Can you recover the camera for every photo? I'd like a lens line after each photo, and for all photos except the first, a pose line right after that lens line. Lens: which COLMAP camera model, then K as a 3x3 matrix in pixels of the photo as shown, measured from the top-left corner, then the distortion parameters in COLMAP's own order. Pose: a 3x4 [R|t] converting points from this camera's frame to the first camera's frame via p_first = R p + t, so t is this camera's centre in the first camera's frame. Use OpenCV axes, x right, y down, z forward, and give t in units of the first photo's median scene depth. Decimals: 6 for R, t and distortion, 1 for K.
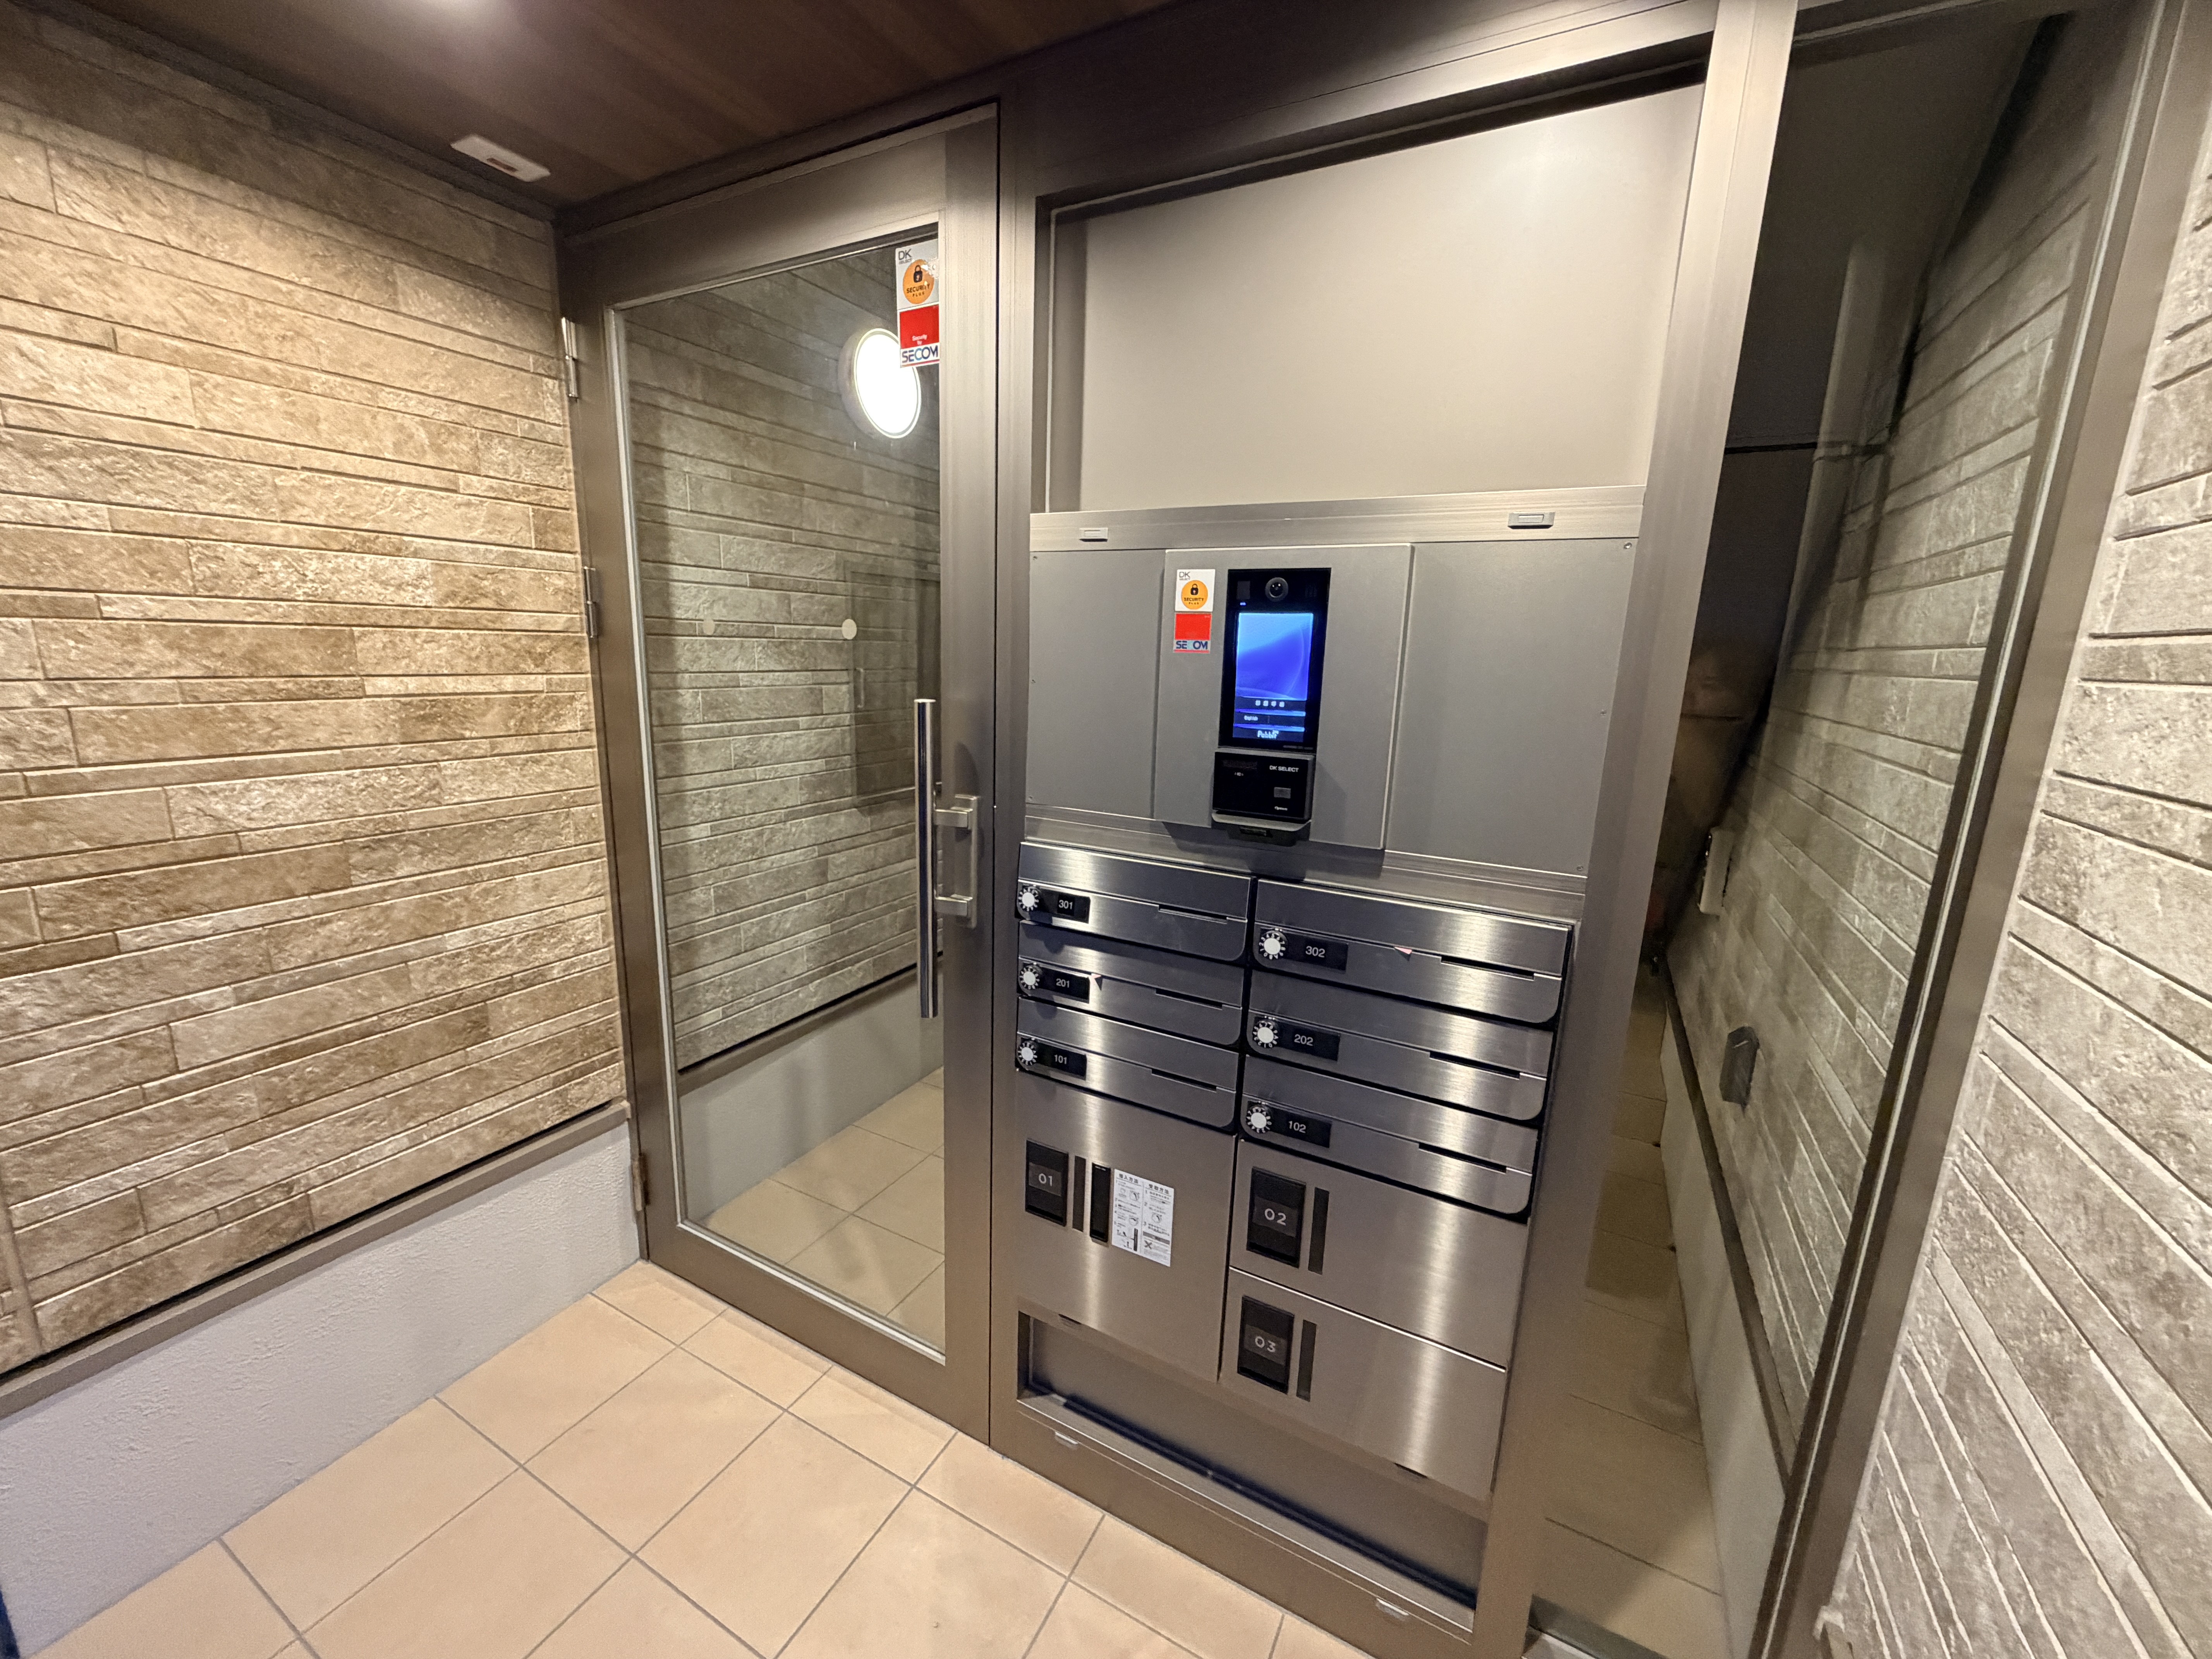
lens RADIAL K [[882.7, 0, 1103.0], [0, 882.7, 830.7], [0, 0, 1]] dist [-0.002011, 0.000061]
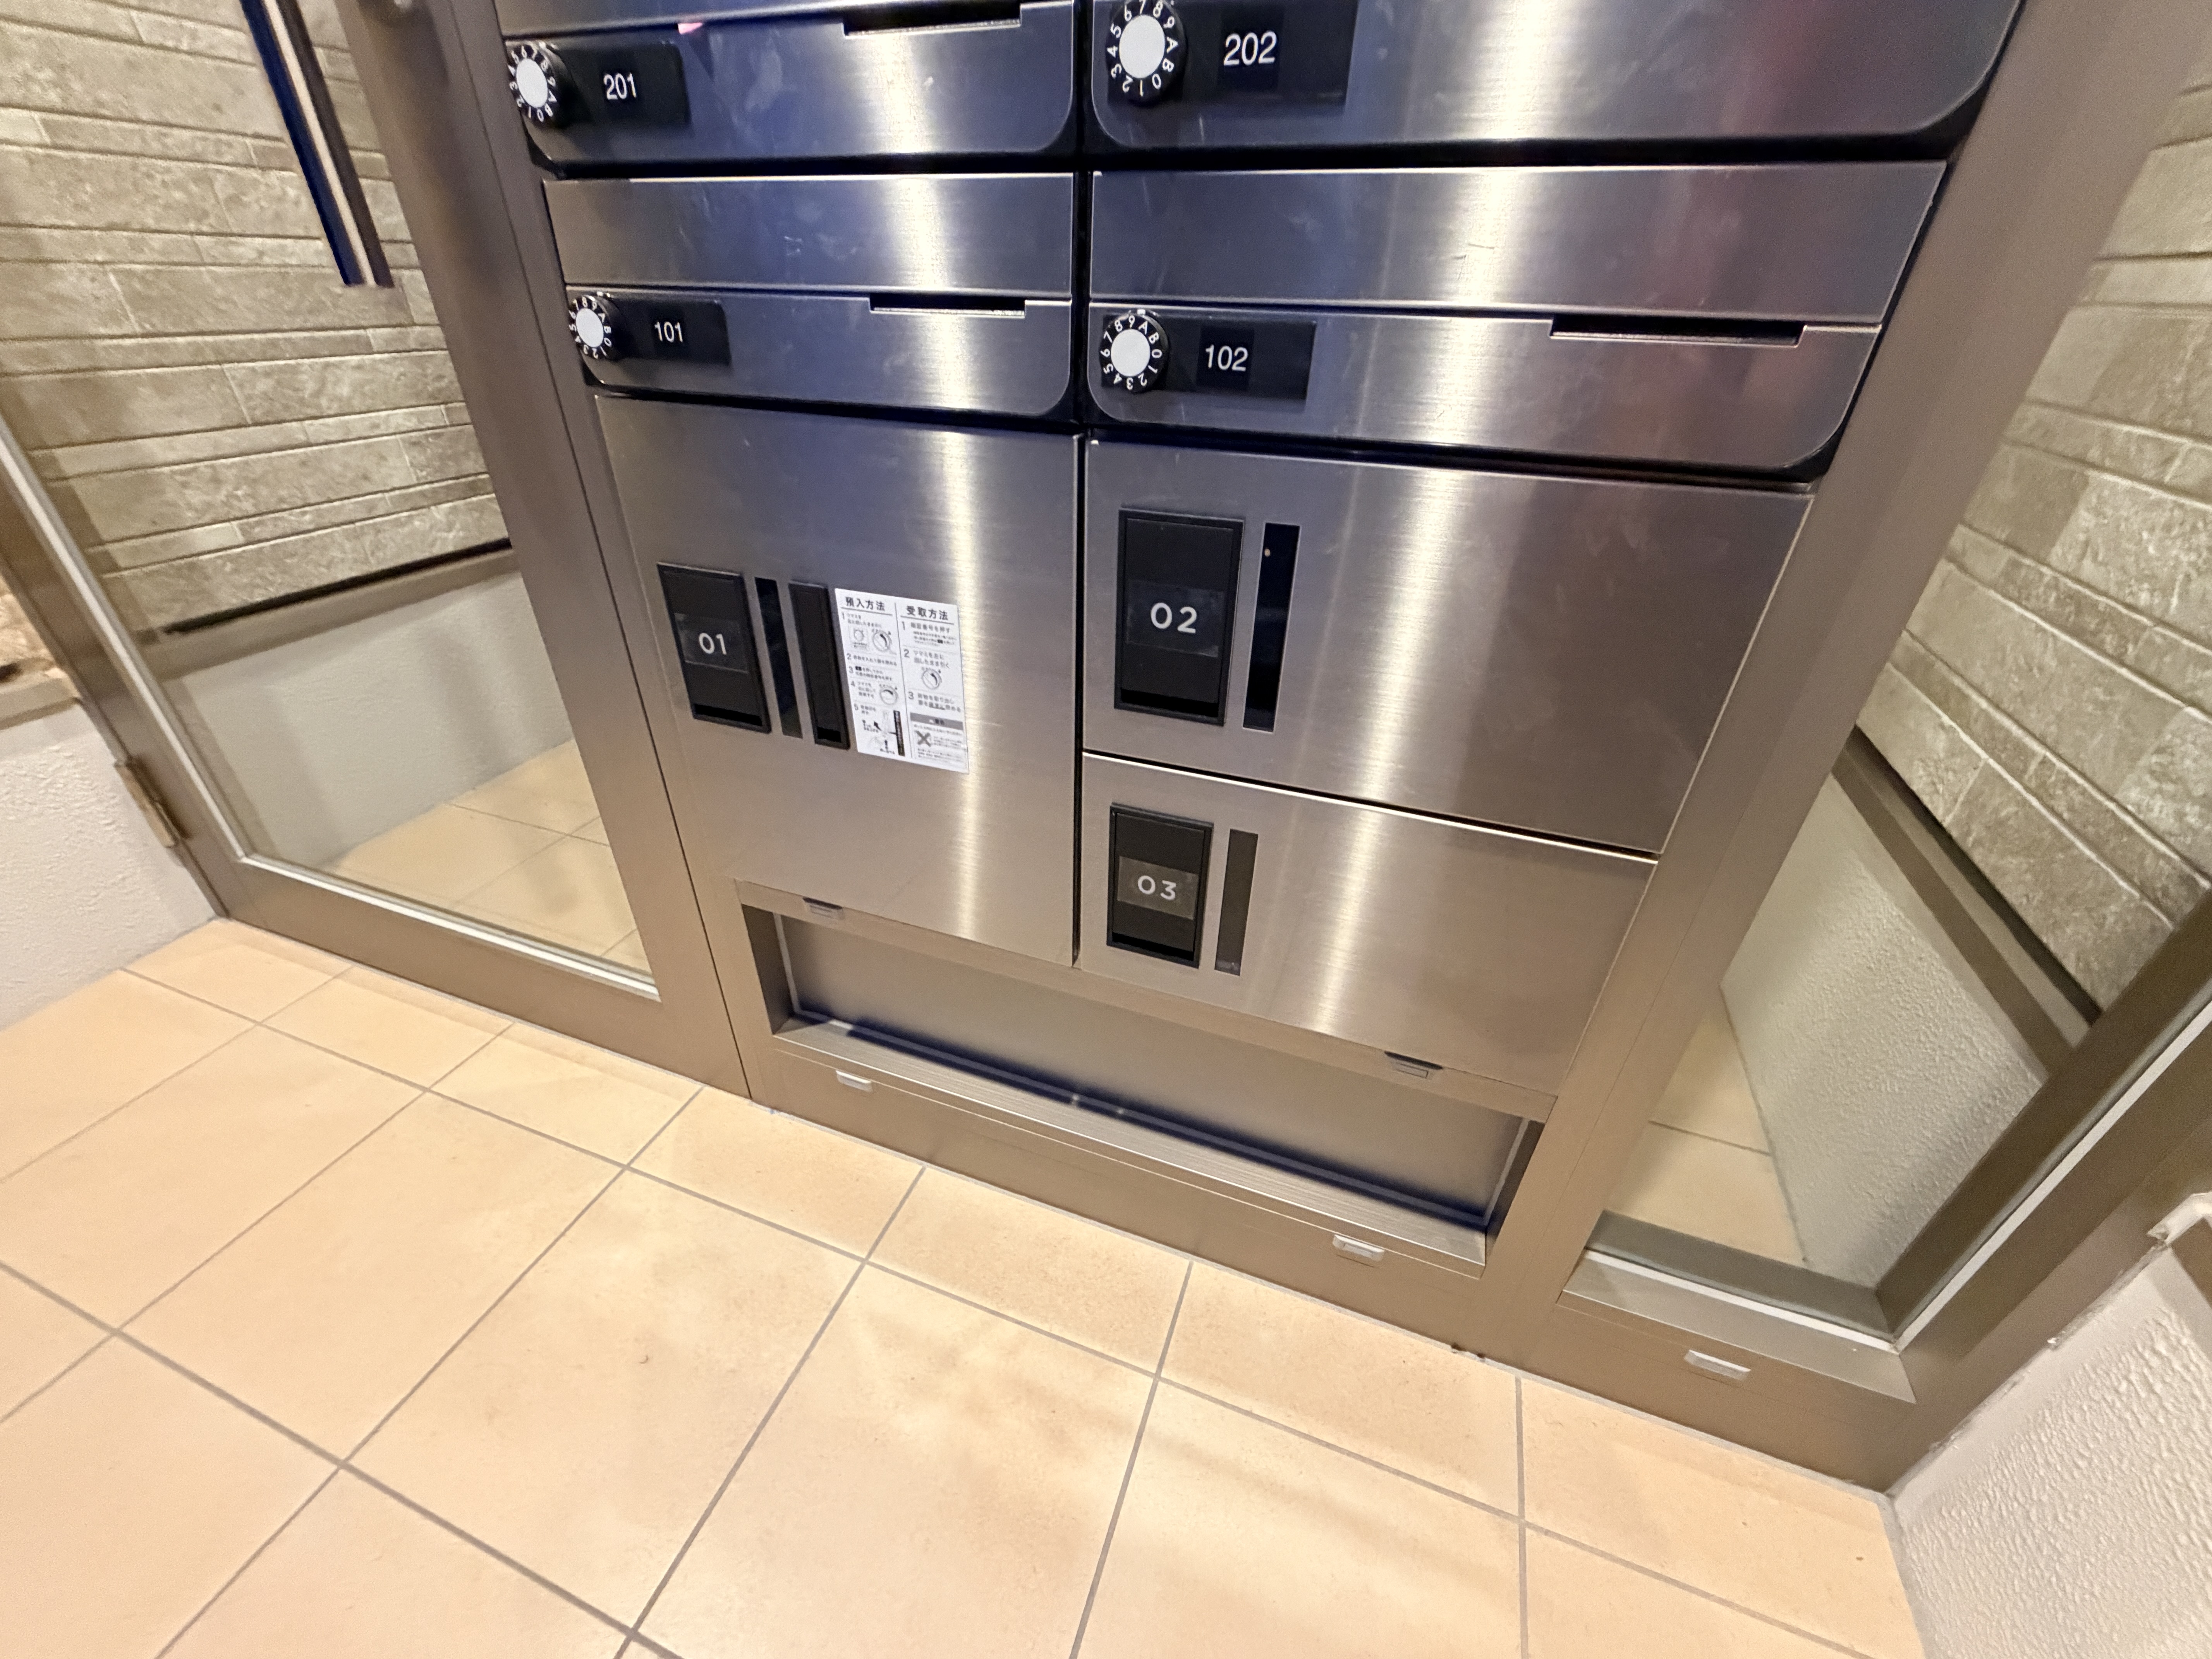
lens RADIAL K [[882.7, 0, 1106.1], [0, 882.7, 836.0], [0, 0, 1]] dist [-0.002011, 0.000061]
pose [[0.989681, -0.085413, 0.115045, 0.077549], [0.039648, 0.934802, 0.352950, 0.295530], [-0.137691, -0.344747, 0.928542, 0.424888]]
